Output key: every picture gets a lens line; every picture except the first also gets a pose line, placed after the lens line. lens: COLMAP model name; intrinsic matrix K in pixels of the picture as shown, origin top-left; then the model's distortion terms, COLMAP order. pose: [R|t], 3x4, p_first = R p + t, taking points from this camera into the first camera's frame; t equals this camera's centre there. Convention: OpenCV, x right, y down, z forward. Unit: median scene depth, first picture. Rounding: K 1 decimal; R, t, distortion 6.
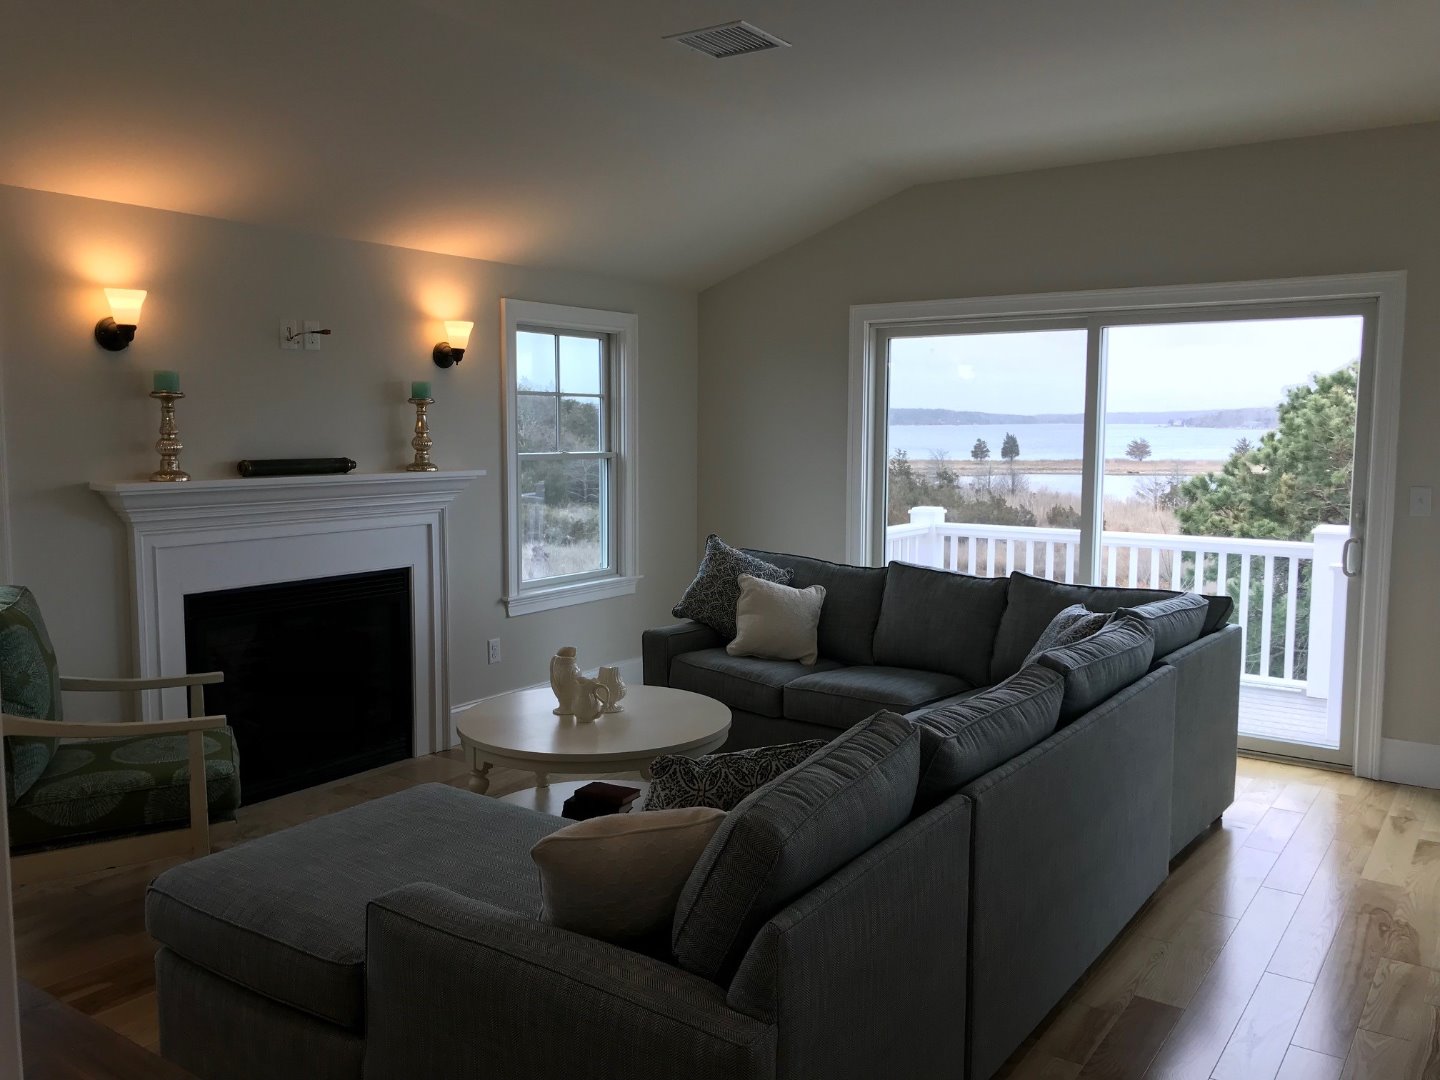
lens RADIAL K [[1154.1, 0, 718.1], [0, 1154.1, 525.6], [0, 0, 1]] dist [0.033061, -0.038932]
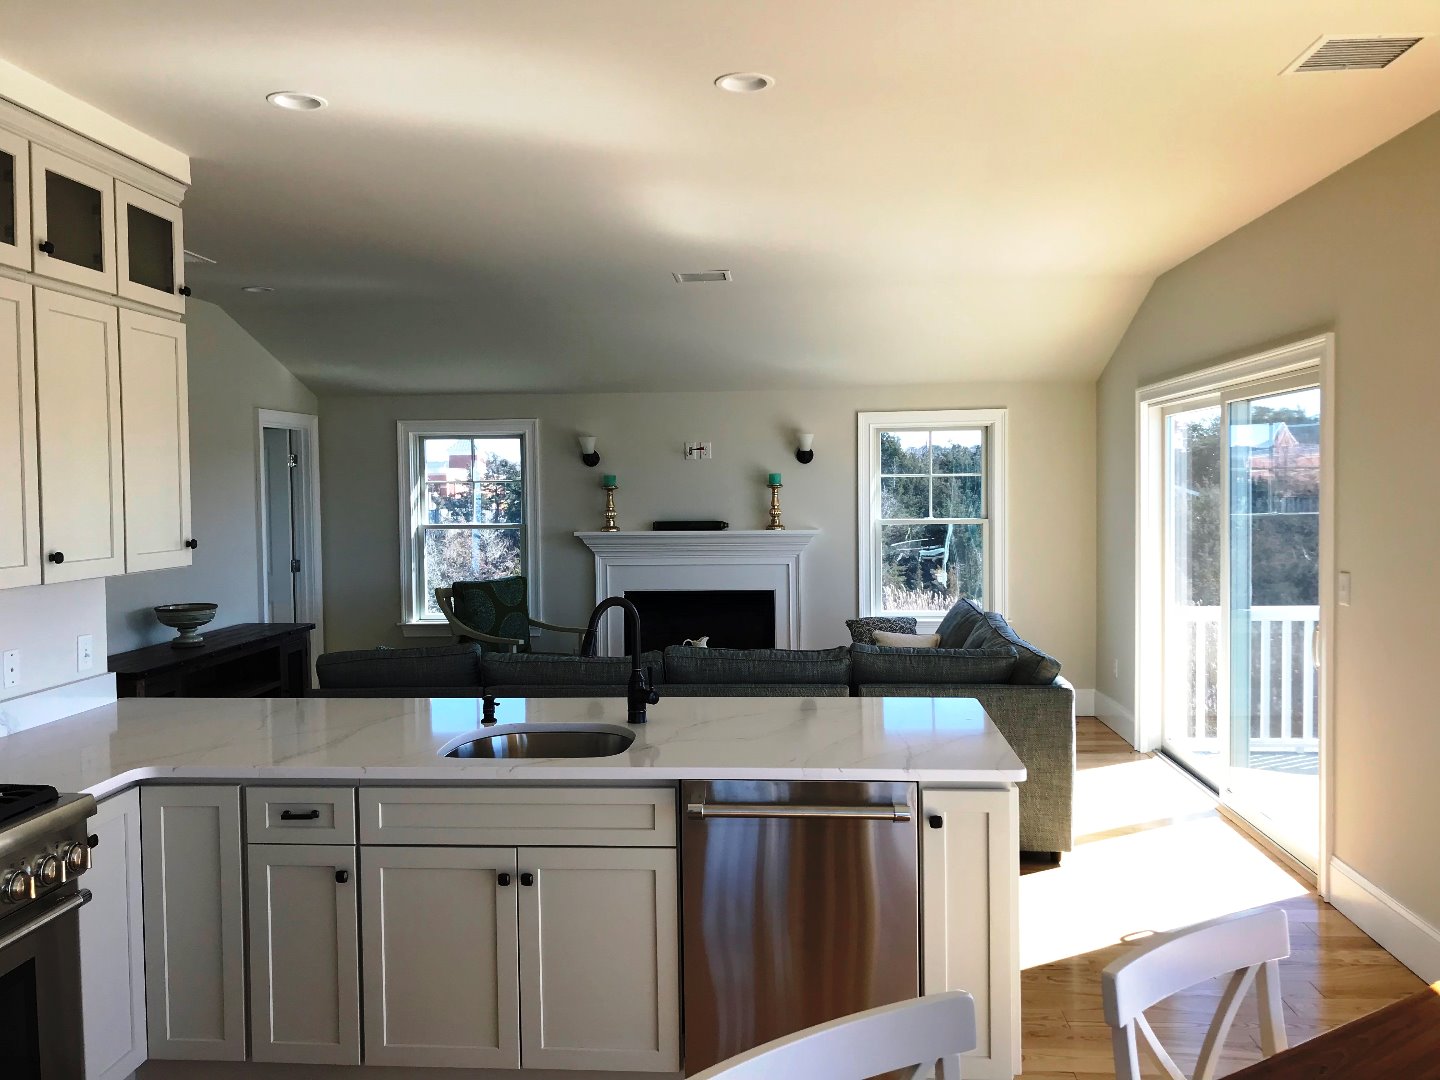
lens RADIAL K [[1154.1, 0, 718.1], [0, 1154.1, 525.6], [0, 0, 1]] dist [0.033061, -0.038932]
pose [[0.515795, 0.018801, -0.856505, 1.055329], [-0.060983, 0.998029, -0.014817, -0.024762], [0.854539, 0.059875, 0.515925, 0.121633]]
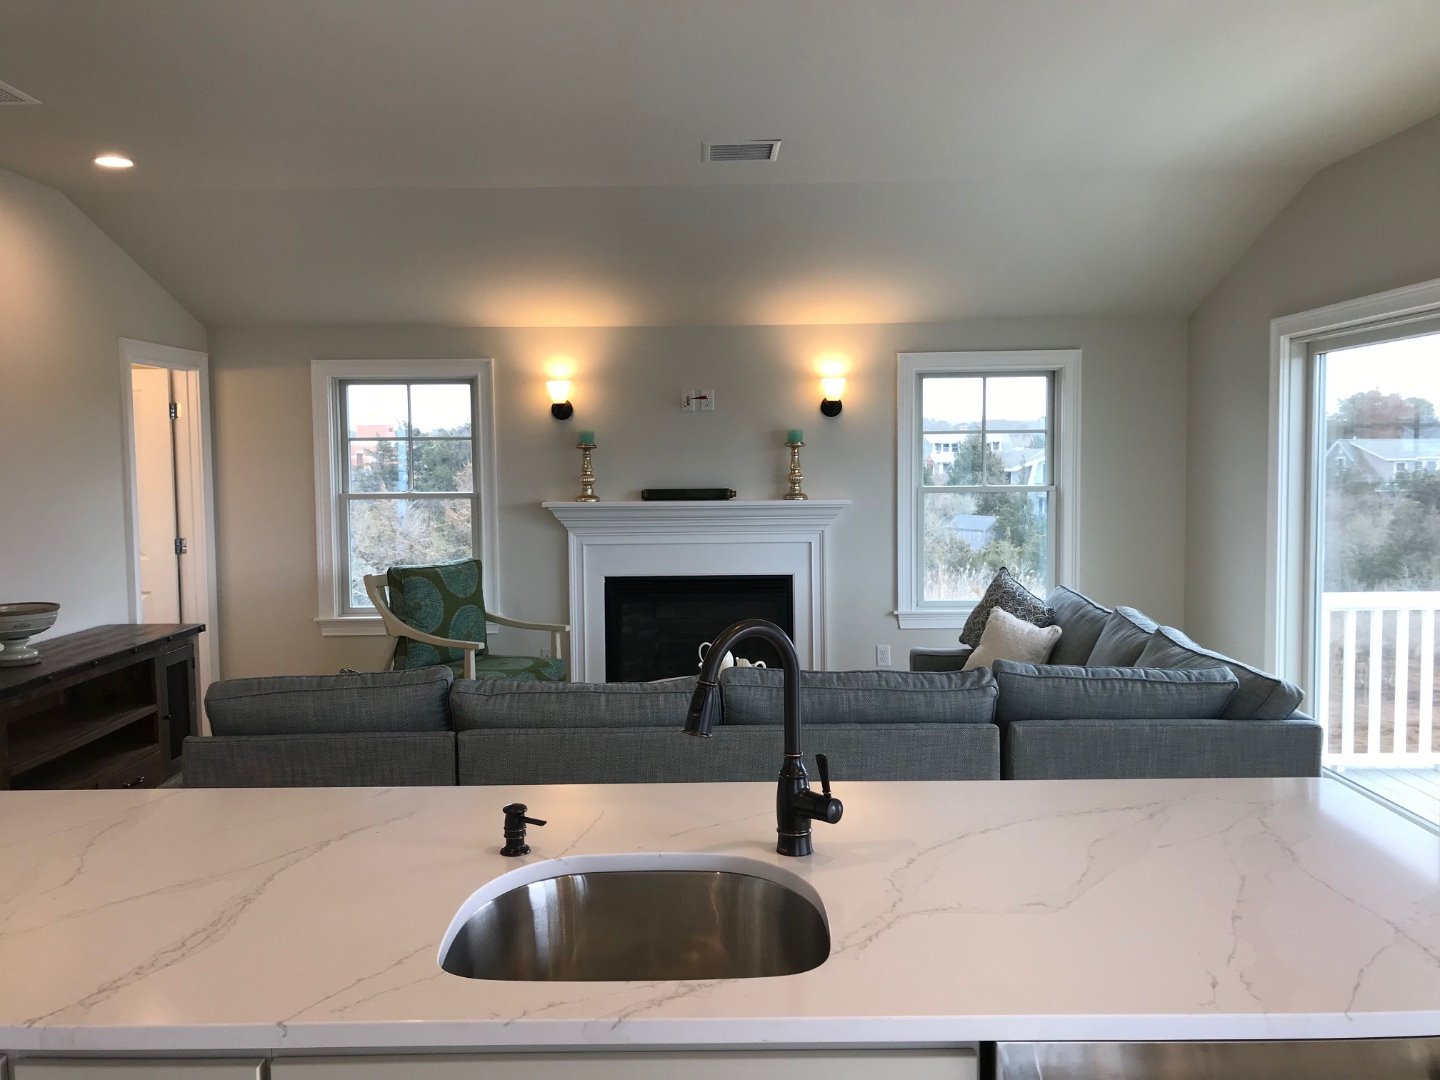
lens RADIAL K [[1191.9, 0, 720.0], [0, 1191.9, 540.0], [0, 0, 1]] dist [0.026444, -0.007953]
pose [[0.569996, 0.048725, -0.820201, 0.767456], [-0.059917, 0.998047, 0.017651, -0.021338], [0.819460, 0.039084, 0.571802, 0.192359]]
